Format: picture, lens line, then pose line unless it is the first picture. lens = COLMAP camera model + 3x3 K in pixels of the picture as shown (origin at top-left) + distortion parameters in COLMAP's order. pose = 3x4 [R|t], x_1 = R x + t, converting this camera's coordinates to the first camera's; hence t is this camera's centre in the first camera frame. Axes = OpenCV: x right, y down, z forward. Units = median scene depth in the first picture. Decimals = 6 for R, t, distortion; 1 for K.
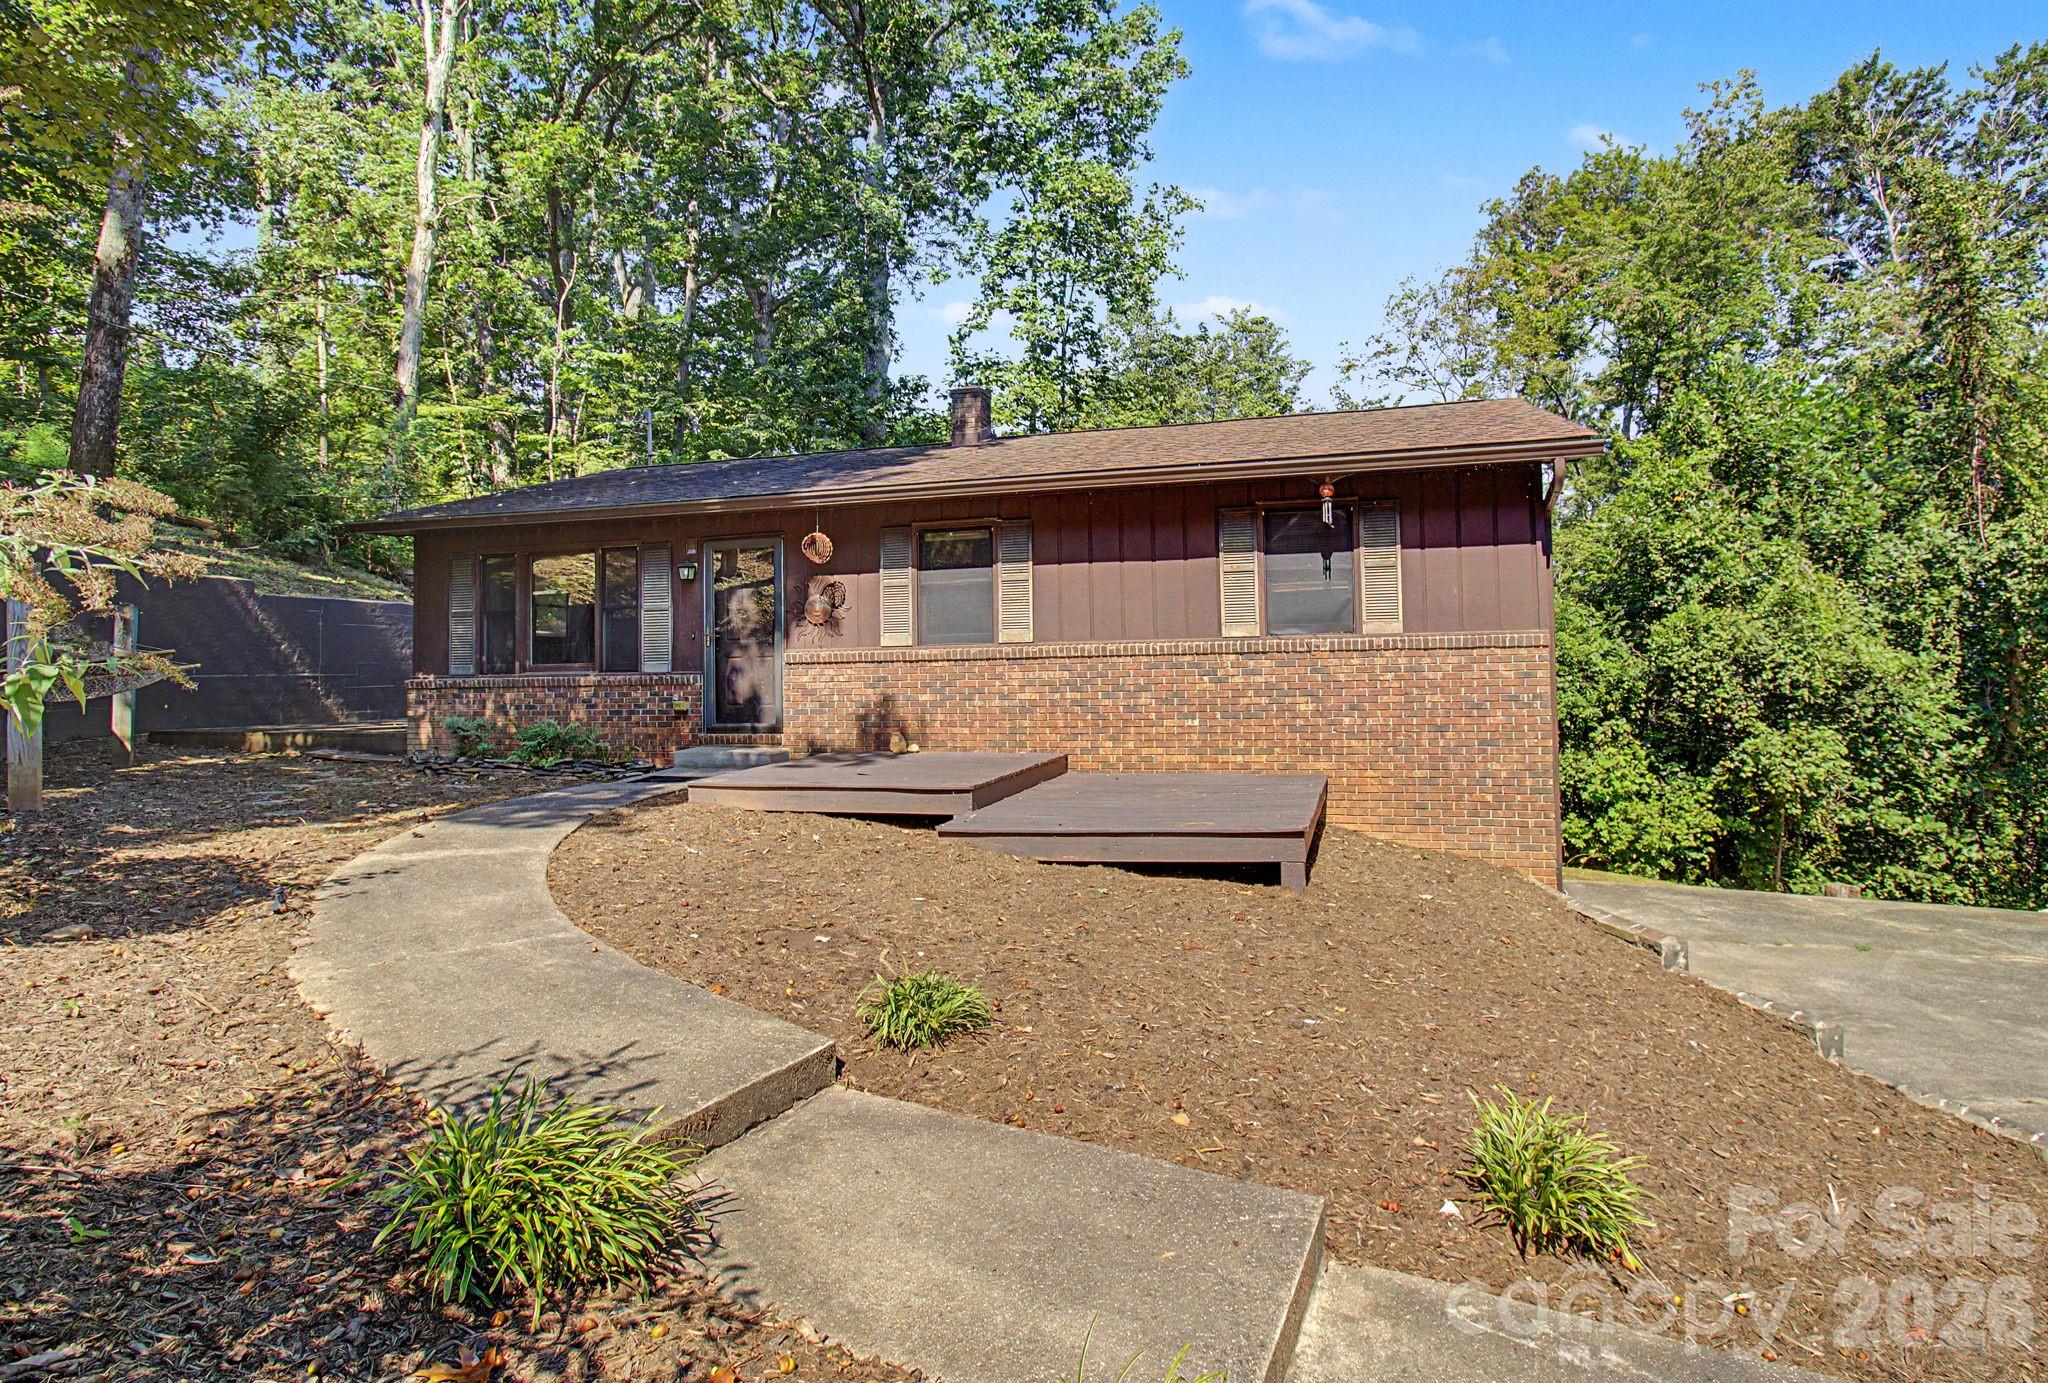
lens RADIAL K [[1018.1, 0, 1078.5], [0, 1018.1, 651.4], [0, 0, 1]] dist [-0.004441, 0.003170]
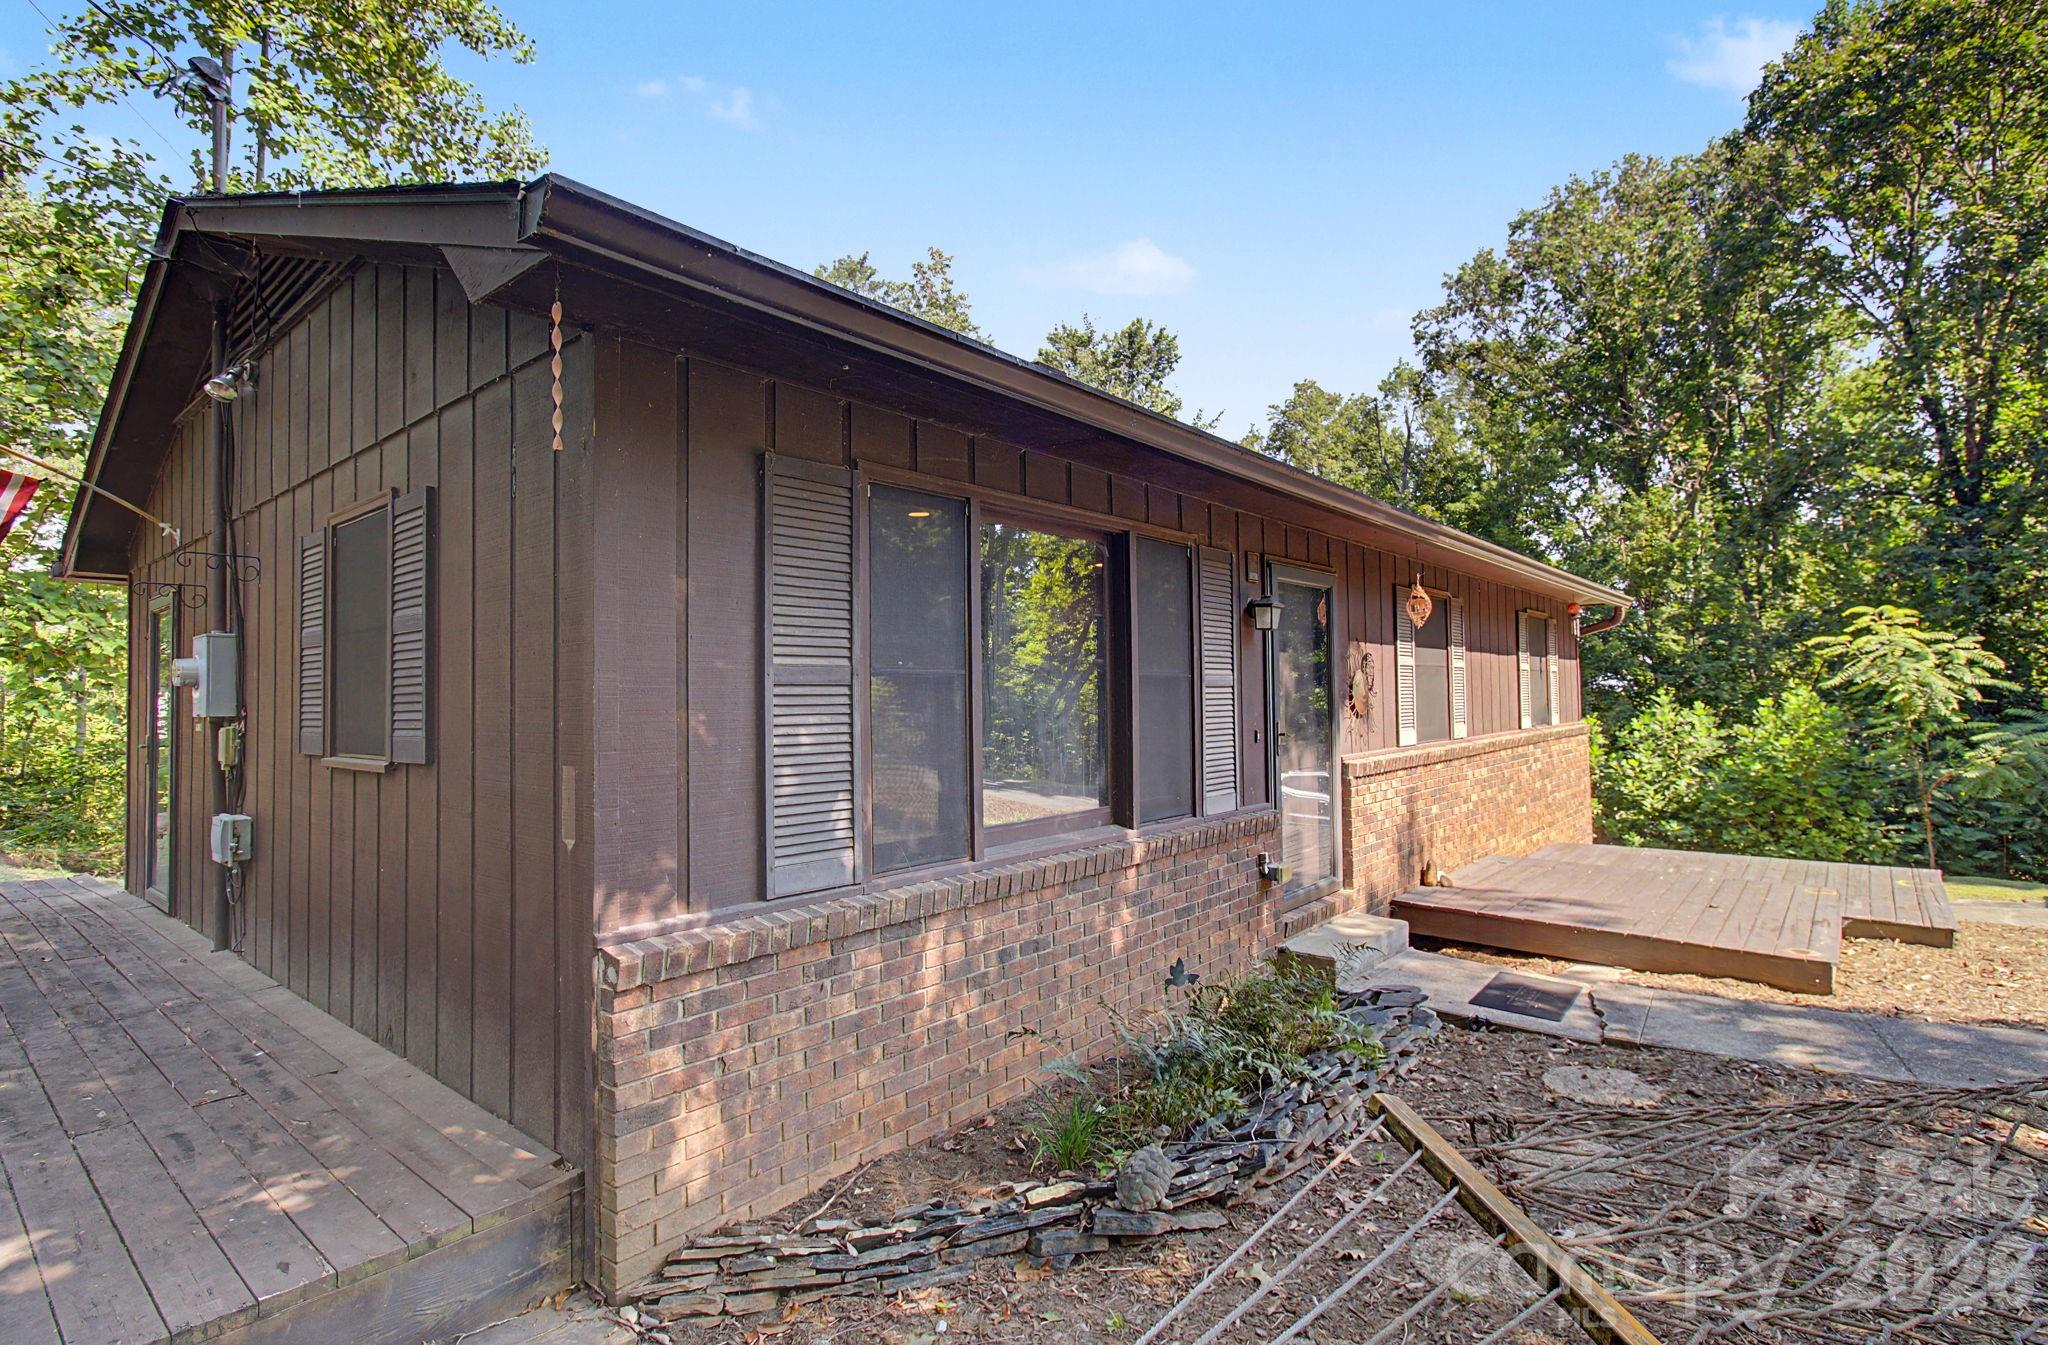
lens RADIAL K [[988.5, 0, 1022.7], [0, 988.5, 687.0], [0, 0, 1]] dist [0.012646, 0.001091]
pose [[0.430433, 0.020915, 0.902380, -0.539810], [-0.009820, 0.999781, -0.018489, -0.018508], [-0.902569, -0.000903, 0.430544, 0.538696]]
